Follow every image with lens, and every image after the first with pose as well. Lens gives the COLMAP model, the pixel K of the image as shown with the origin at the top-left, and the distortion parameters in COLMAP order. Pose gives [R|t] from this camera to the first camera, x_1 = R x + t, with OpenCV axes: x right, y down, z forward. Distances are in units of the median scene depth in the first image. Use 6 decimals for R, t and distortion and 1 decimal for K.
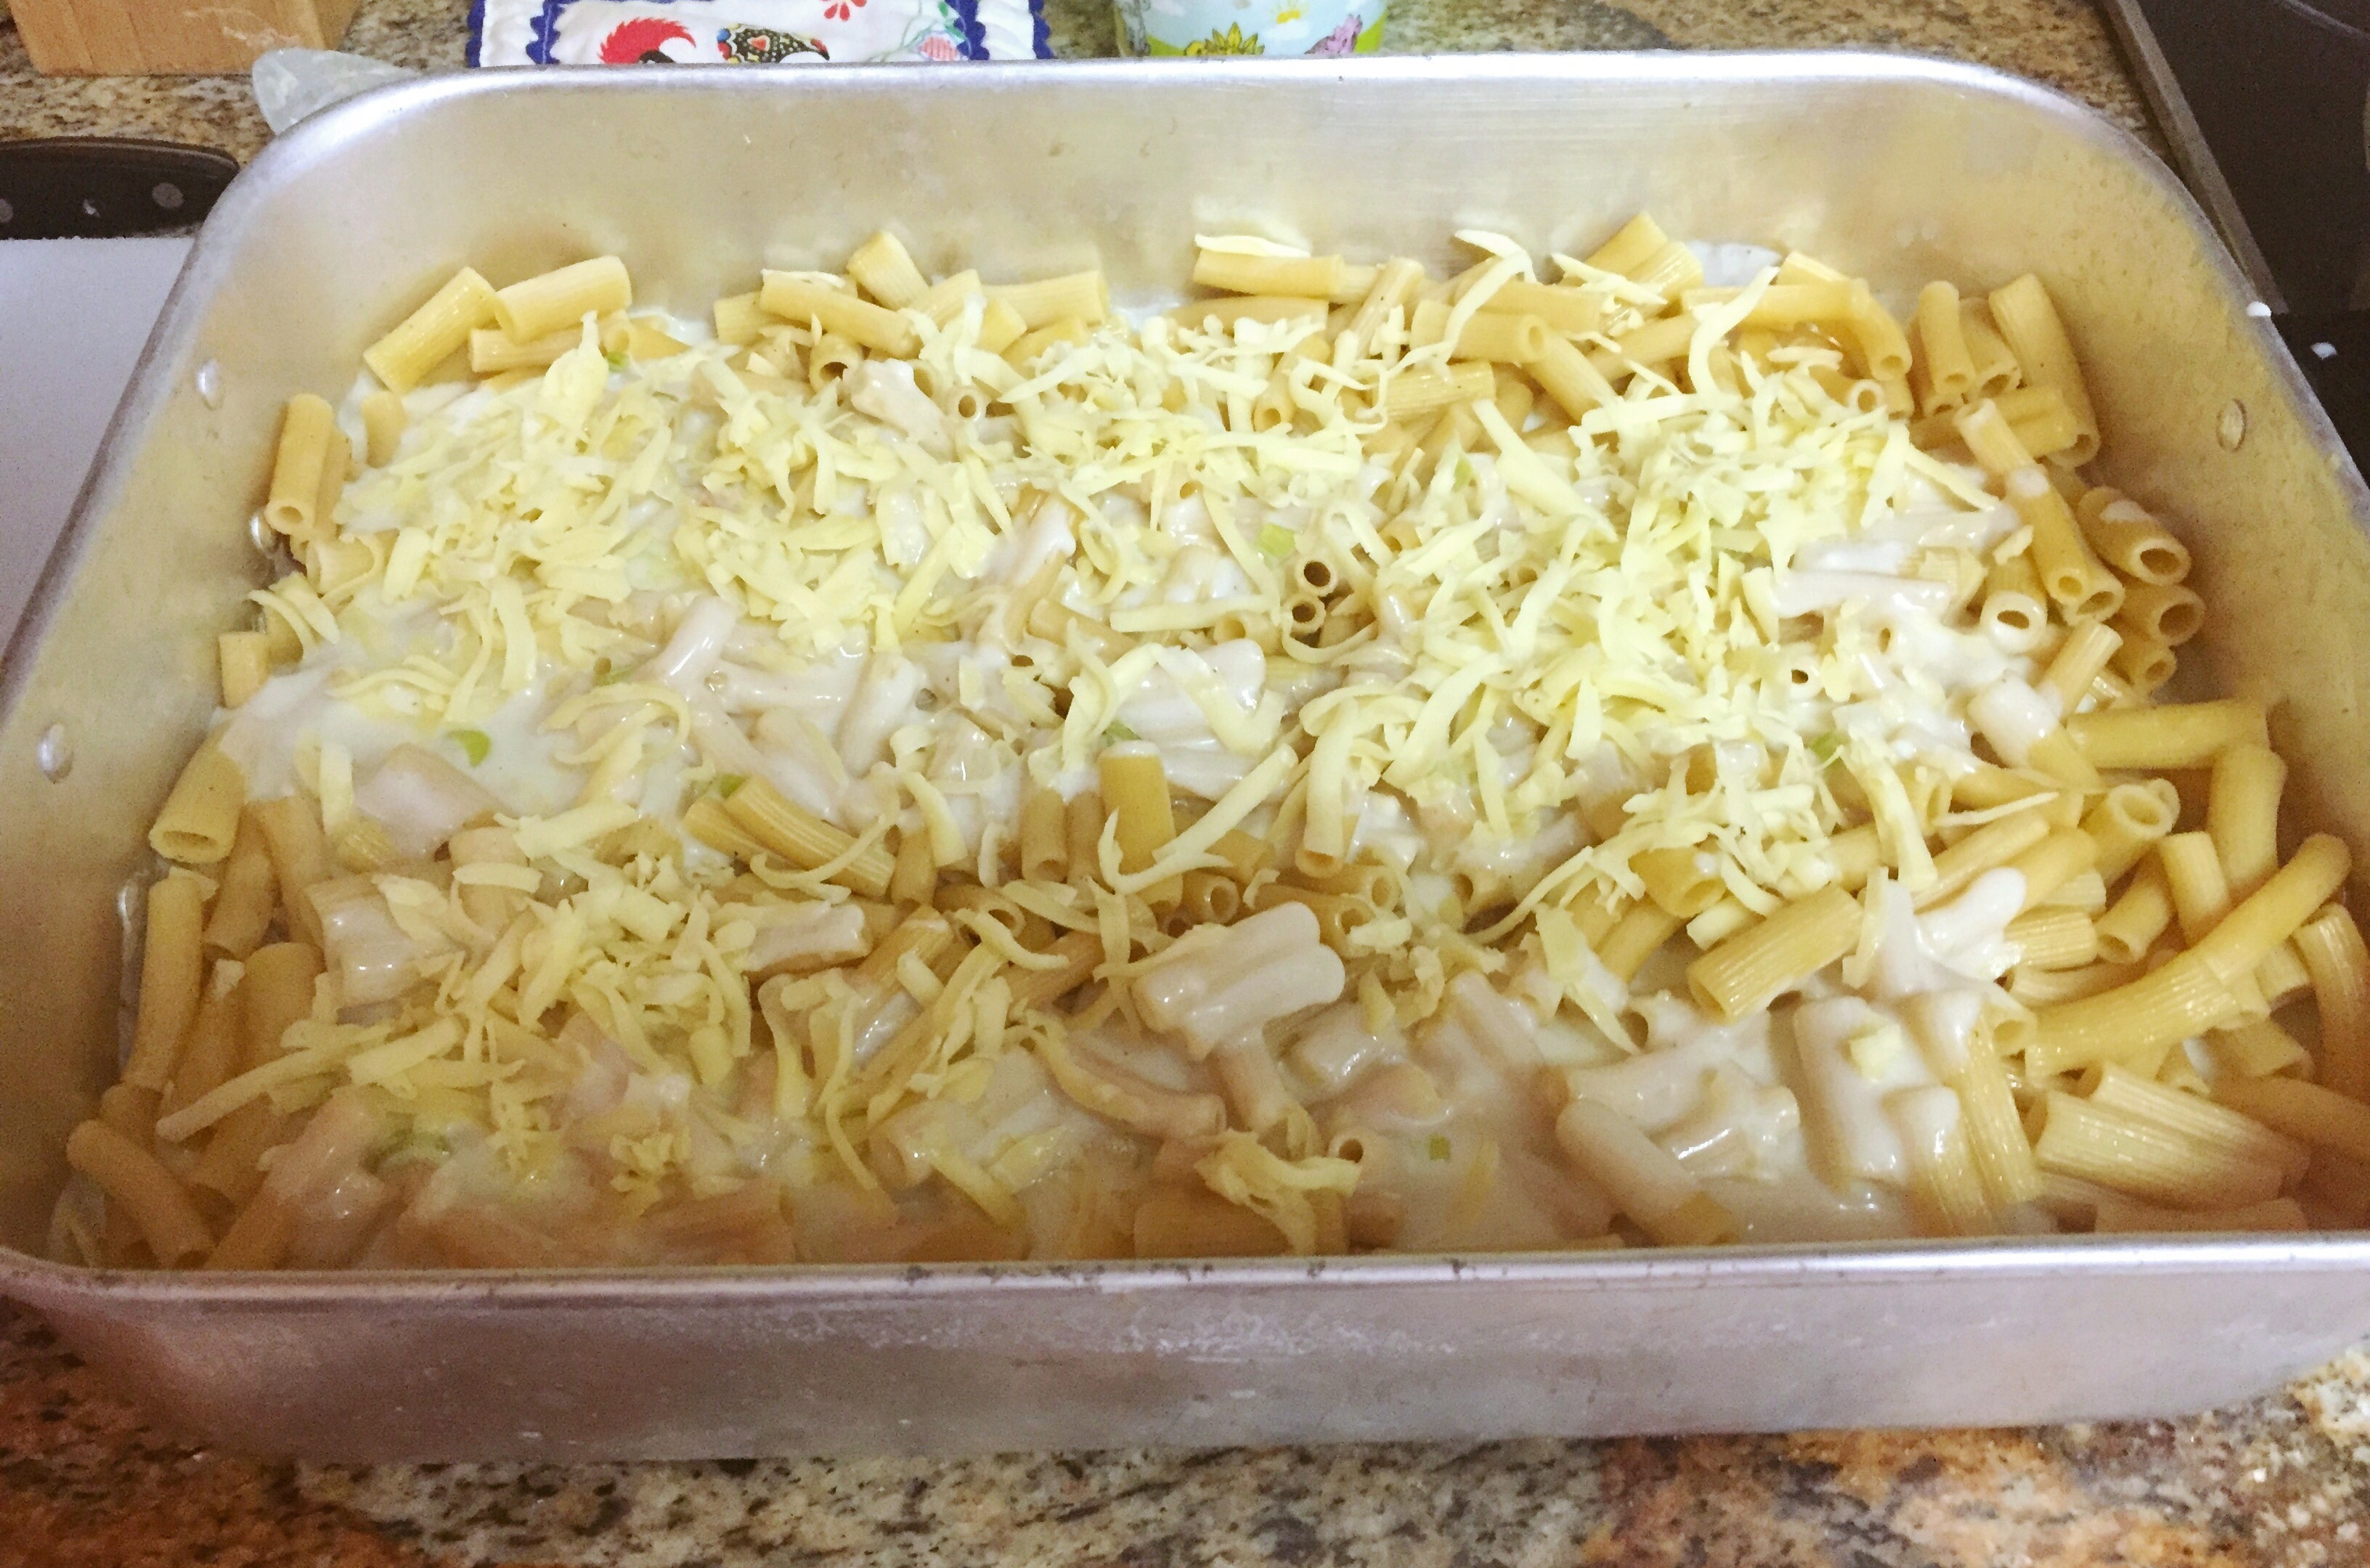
lens RADIAL K [[1998.0, 0, 1276.7], [0, 1998.0, 832.3], [0, 0, 1]] dist [0.023226, -0.034739]
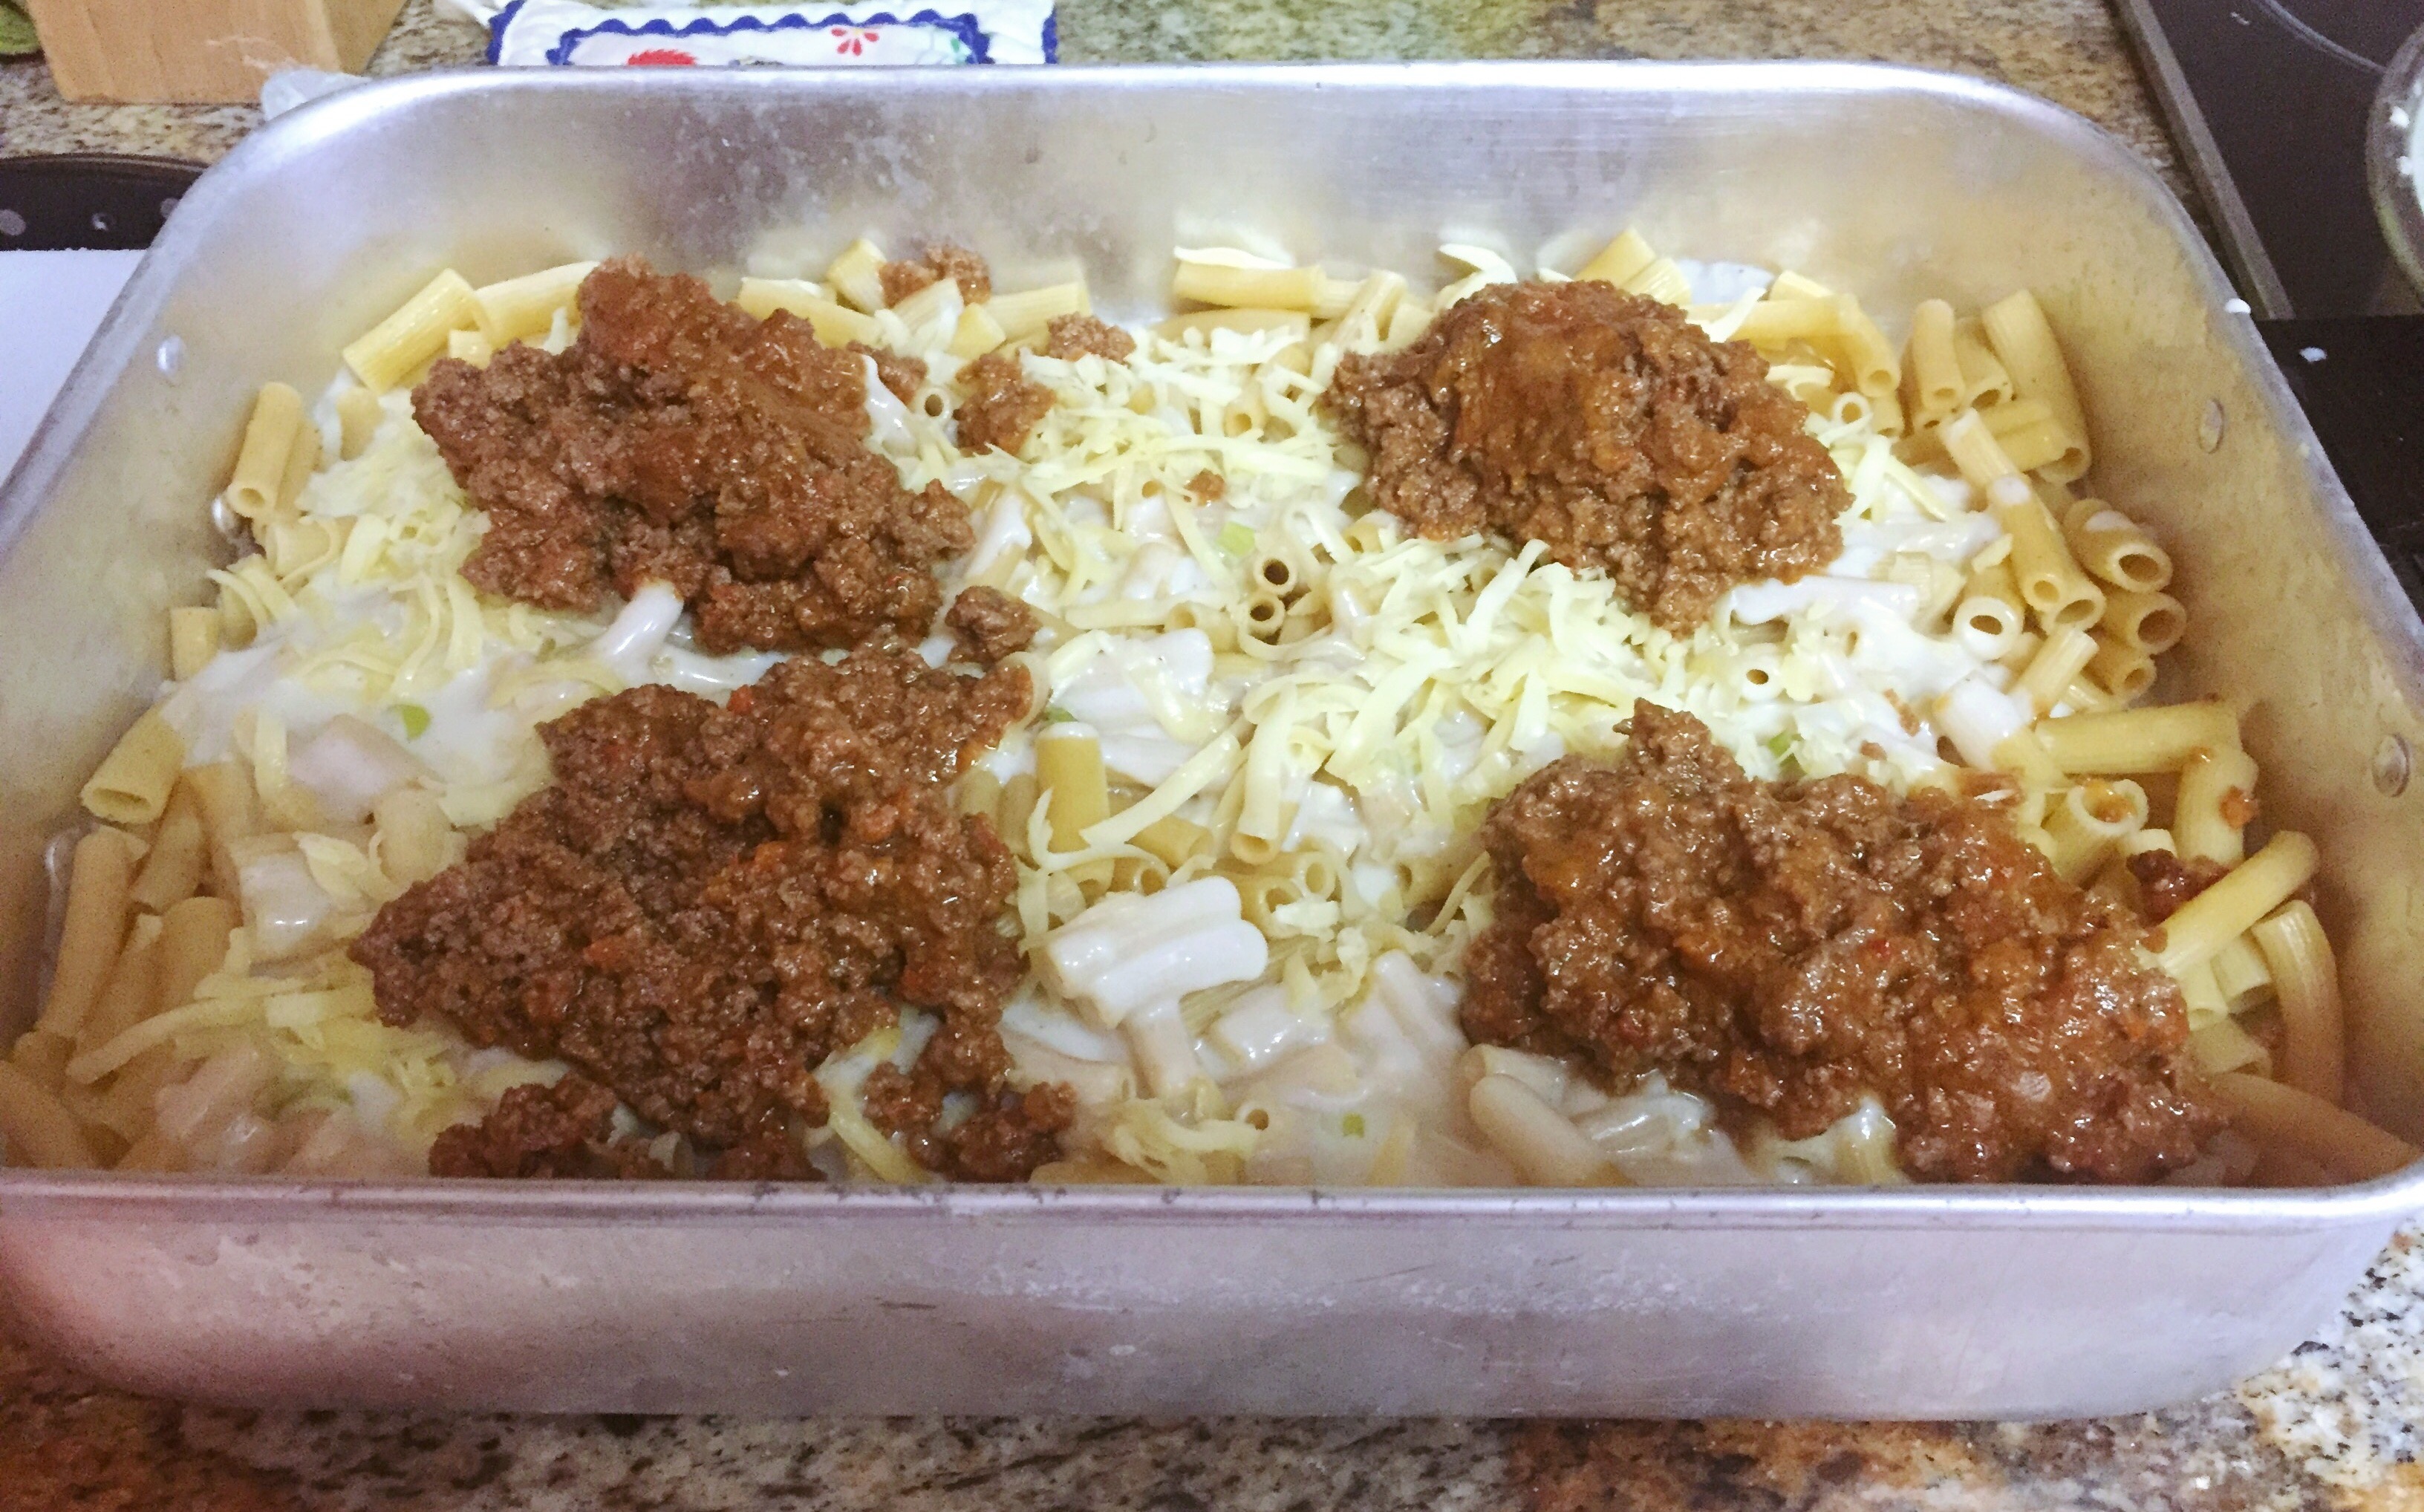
lens RADIAL K [[2038.7, 0, 1298.9], [0, 2038.7, 885.4], [0, 0, 1]] dist [0.038175, -0.061385]
pose [[0.999242, 0.016942, -0.035036, 0.073233], [-0.018224, 0.999163, -0.036623, 0.065342], [0.034386, 0.037234, 0.998715, -0.001022]]
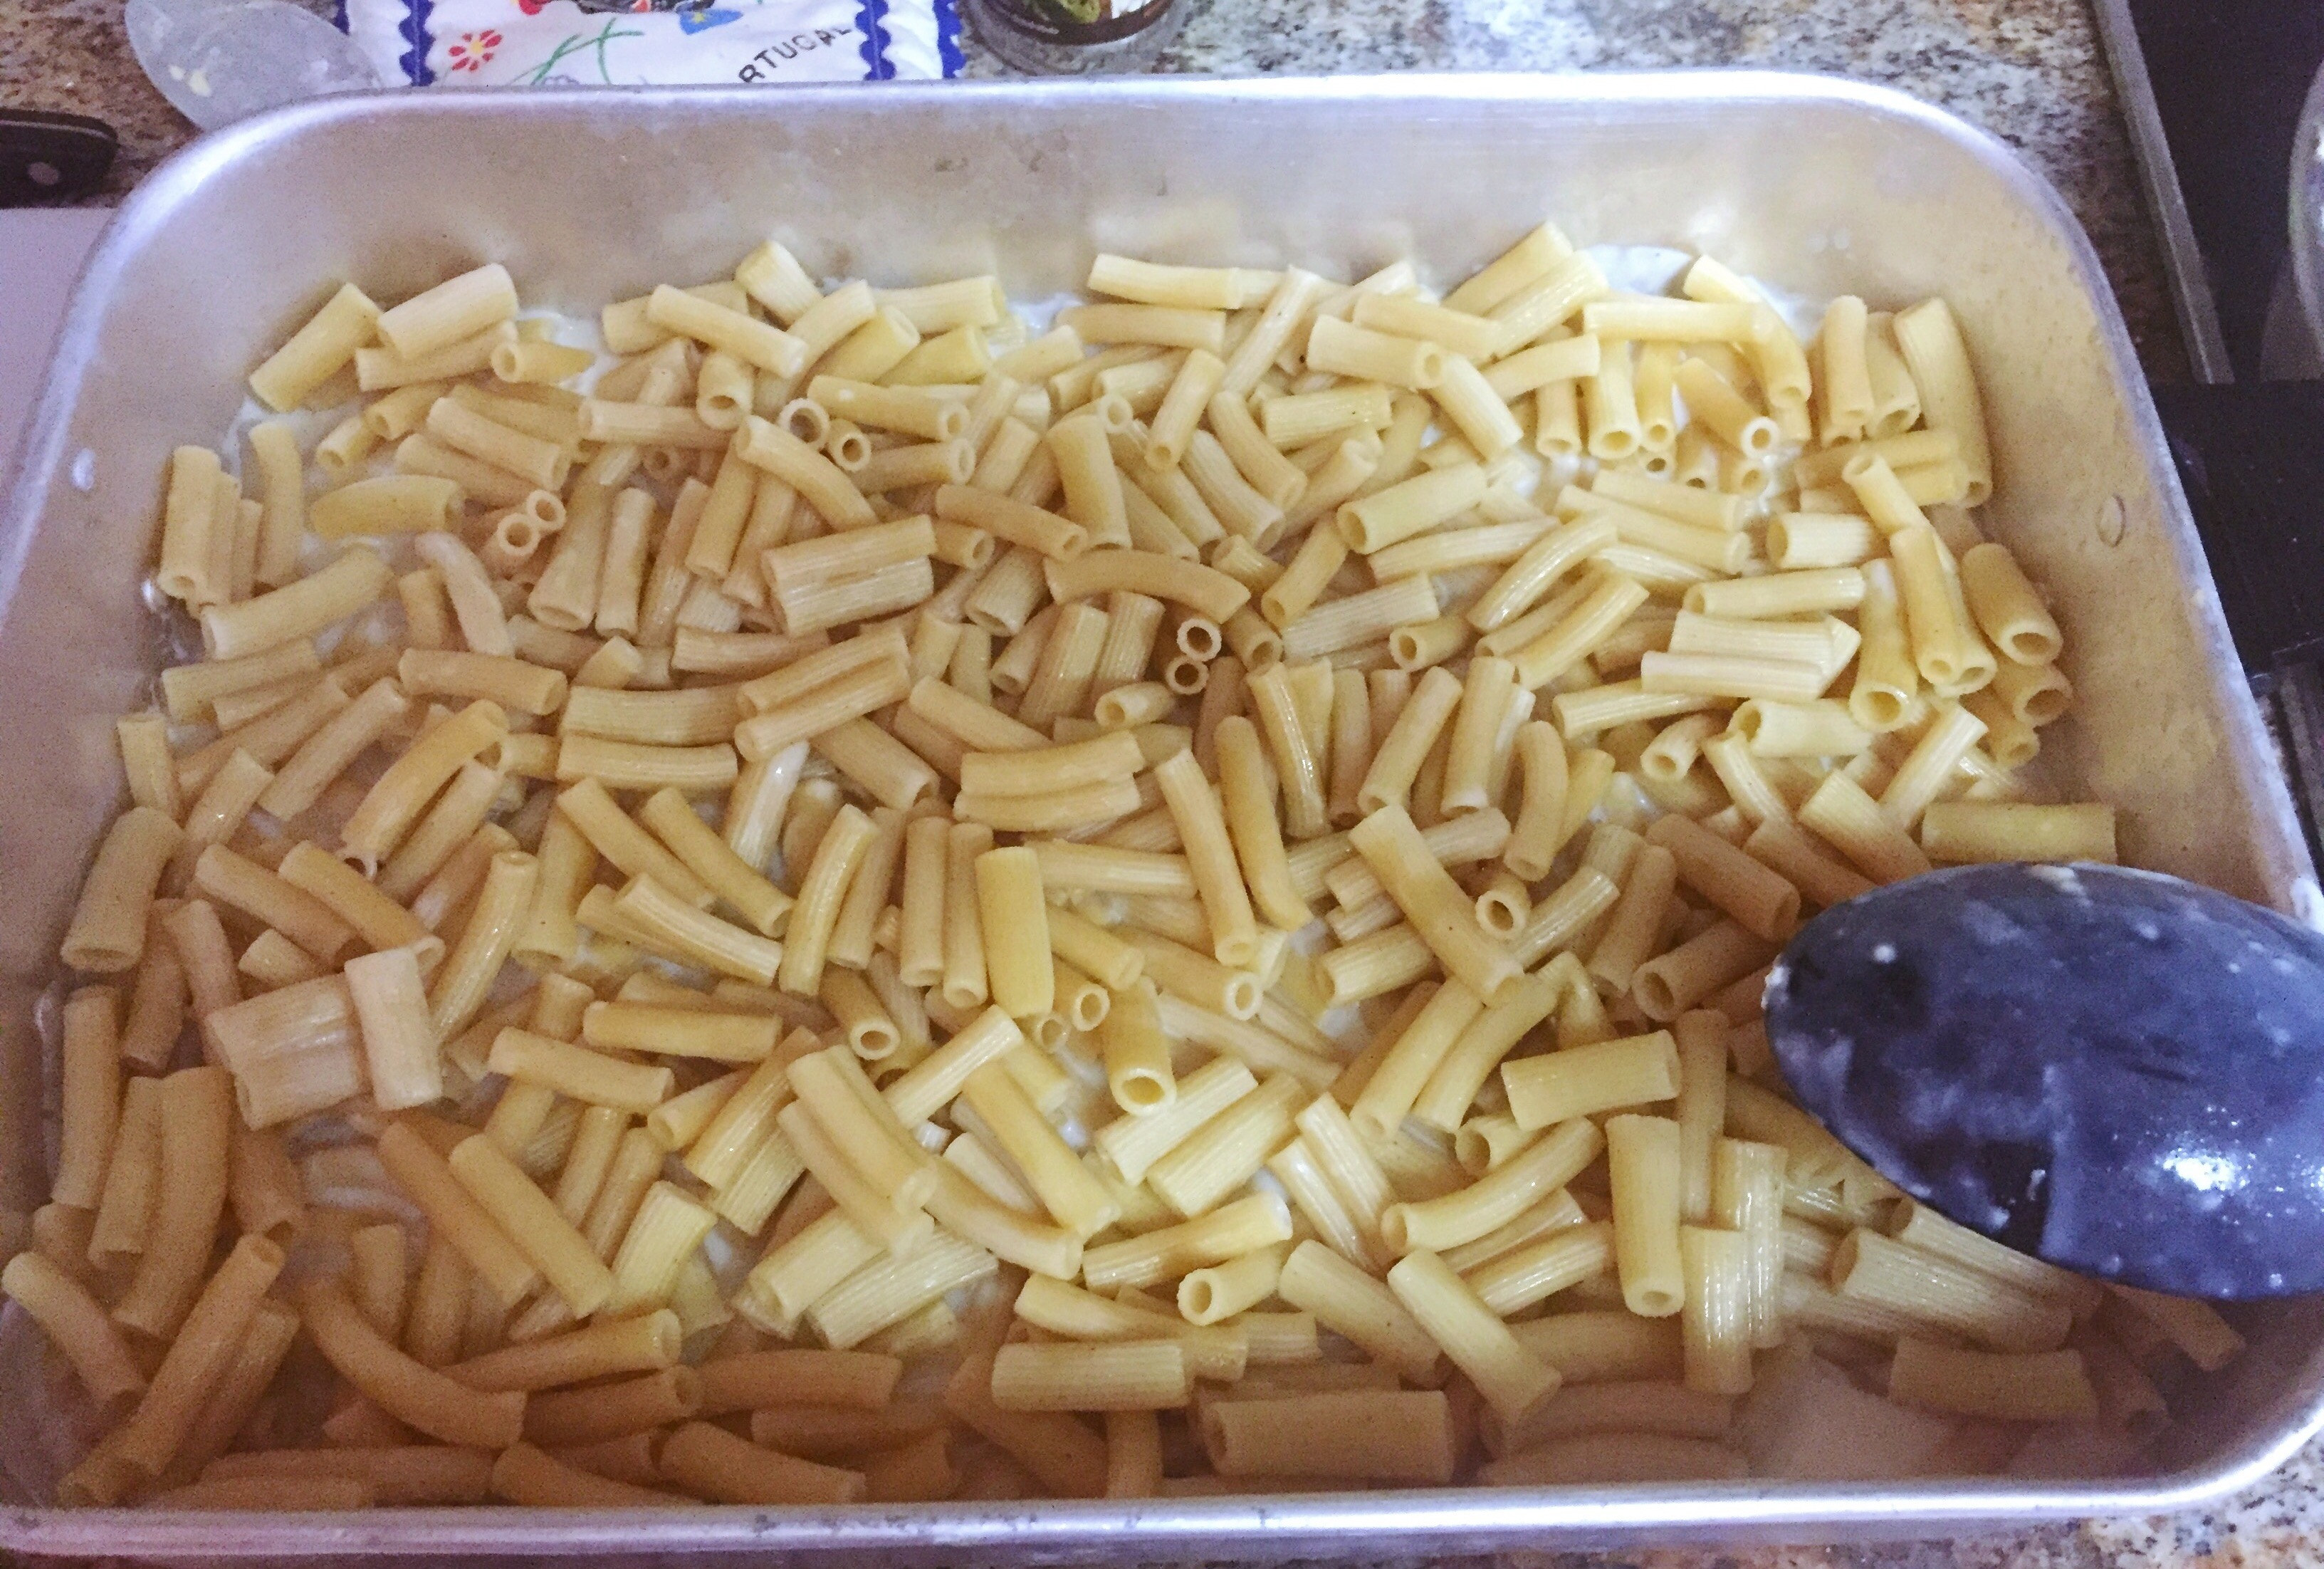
lens RADIAL K [[1966.6, 0, 1241.1], [0, 1966.6, 825.7], [0, 0, 1]] dist [0.018088, -0.030623]
pose [[0.999896, 0.013577, -0.004949, 0.050127], [-0.012585, 0.986461, 0.163514, -0.210393], [0.007102, -0.163435, 0.986529, 0.002696]]
